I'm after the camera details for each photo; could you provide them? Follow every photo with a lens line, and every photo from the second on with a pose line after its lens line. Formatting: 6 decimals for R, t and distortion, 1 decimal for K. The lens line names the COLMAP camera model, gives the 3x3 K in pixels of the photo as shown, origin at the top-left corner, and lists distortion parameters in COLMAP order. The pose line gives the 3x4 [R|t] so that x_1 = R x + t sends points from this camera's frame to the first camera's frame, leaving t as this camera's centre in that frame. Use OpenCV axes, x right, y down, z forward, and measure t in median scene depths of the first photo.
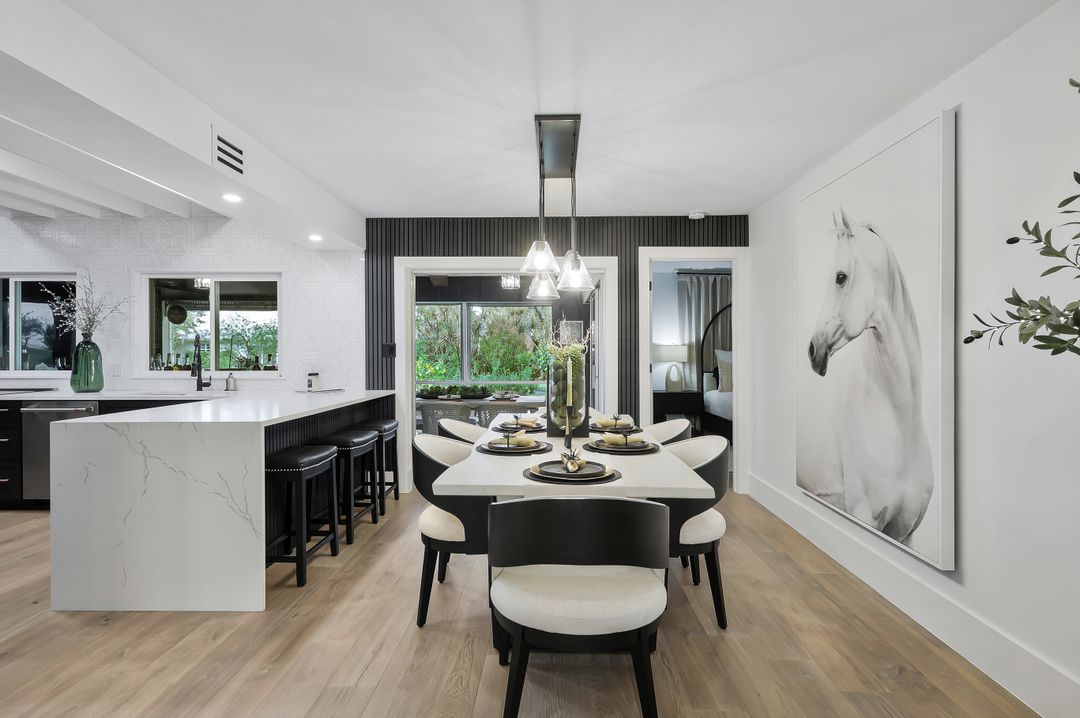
lens RADIAL K [[541.2, 0, 536.2], [0, 541.2, 358.8], [0, 0, 1]] dist [0.001090, 0.002439]
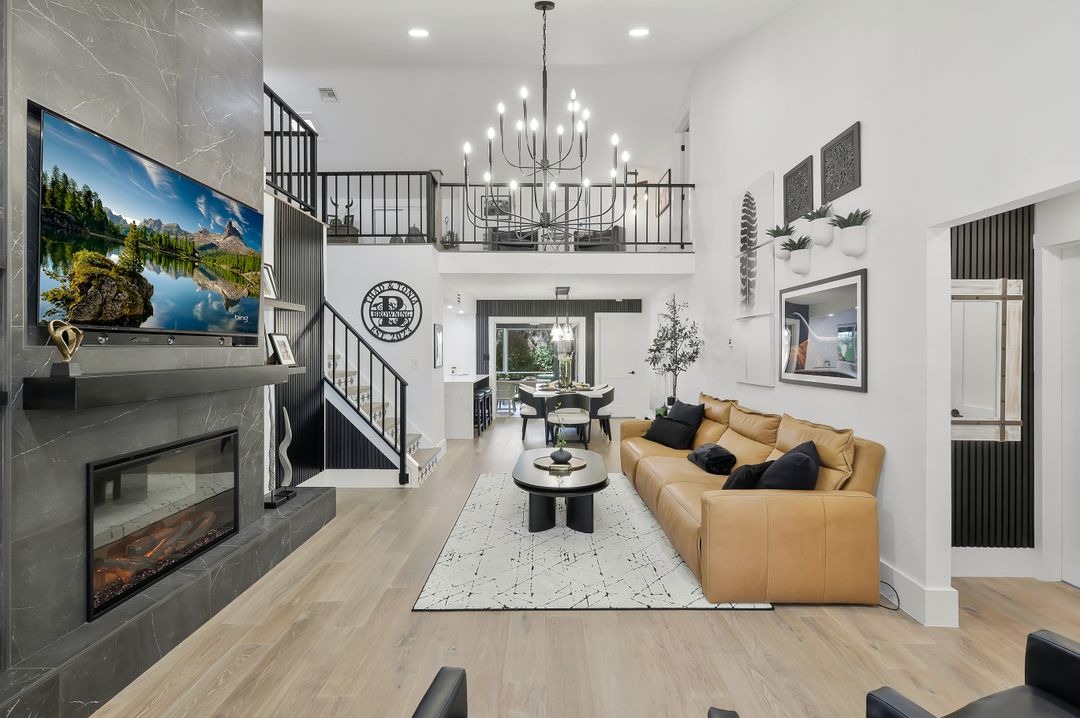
lens RADIAL K [[483.1, 0, 535.6], [0, 483.1, 350.2], [0, 0, 1]] dist [0.000479, -0.000094]
pose [[0.999954, 0.000119, 0.009639, -0.081670], [-0.000004, 0.999929, -0.011897, -0.021802], [-0.009640, 0.011897, 0.999883, -1.045349]]
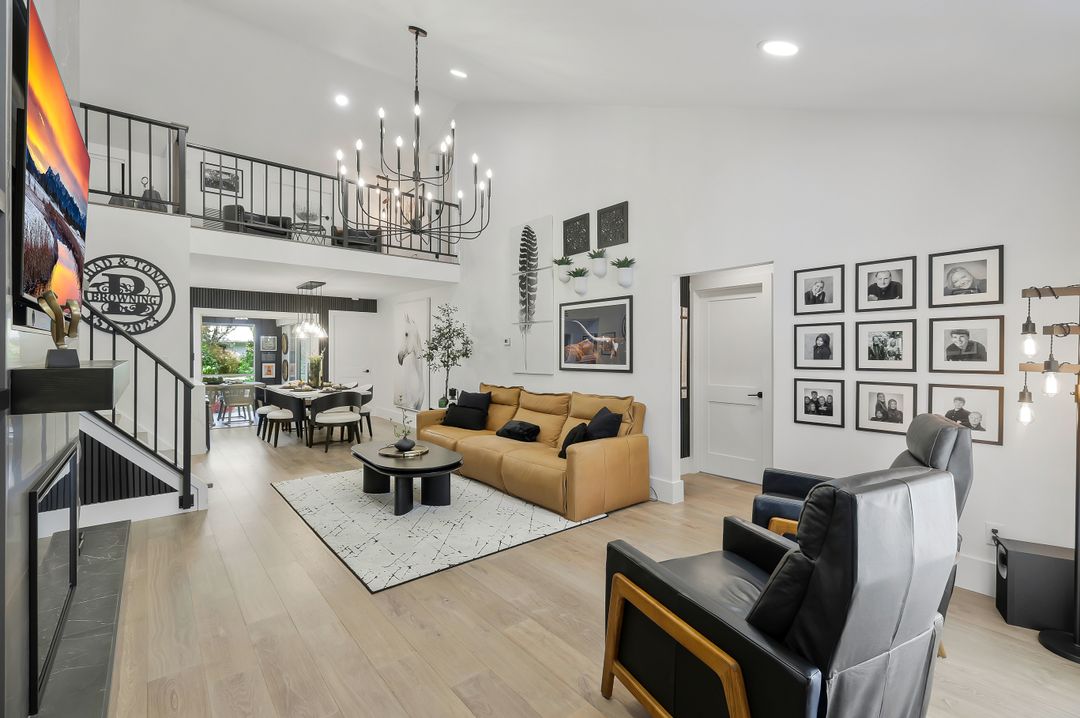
lens RADIAL K [[483.1, 0, 537.2], [0, 483.1, 350.4], [0, 0, 1]] dist [0.000479, -0.000094]
pose [[0.760896, 0.003820, 0.648862, -0.441582], [0.005831, 0.999902, -0.012725, -0.009745], [-0.648847, 0.013466, 0.760799, -1.053731]]
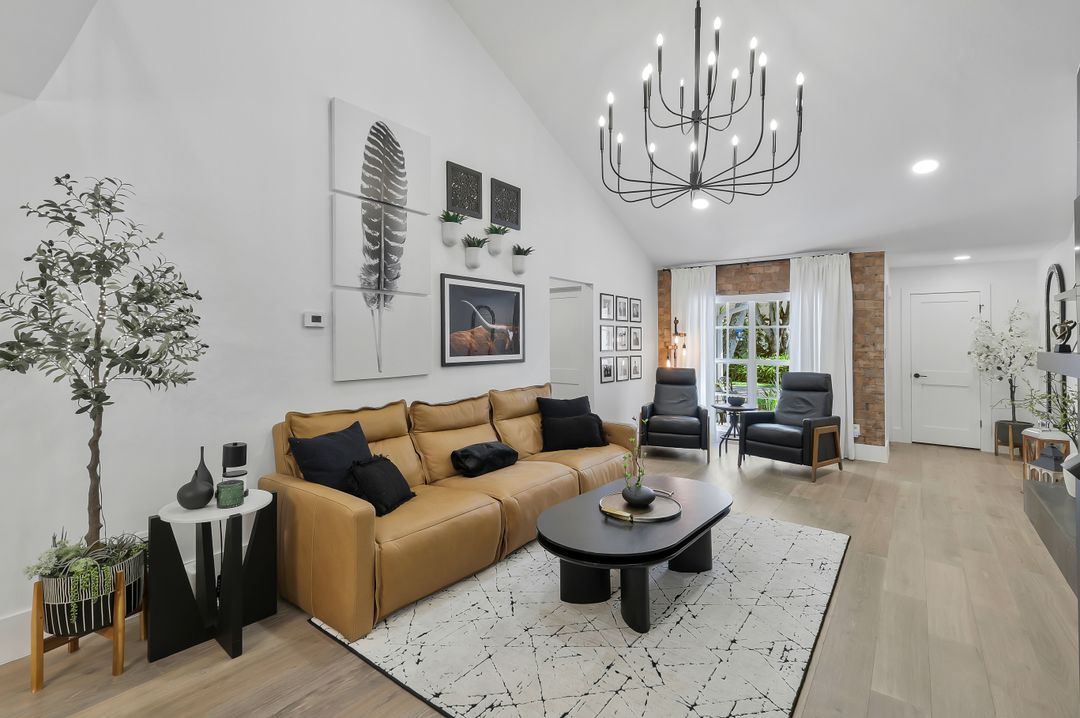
lens RADIAL K [[483.1, 0, 547.8], [0, 483.1, 334.8], [0, 0, 1]] dist [0.000479, -0.000094]
pose [[-0.810704, 0.004328, 0.585440, -0.274096], [0.003609, 0.999991, -0.002395, -0.028998], [-0.585445, 0.000171, -0.810712, 0.356827]]
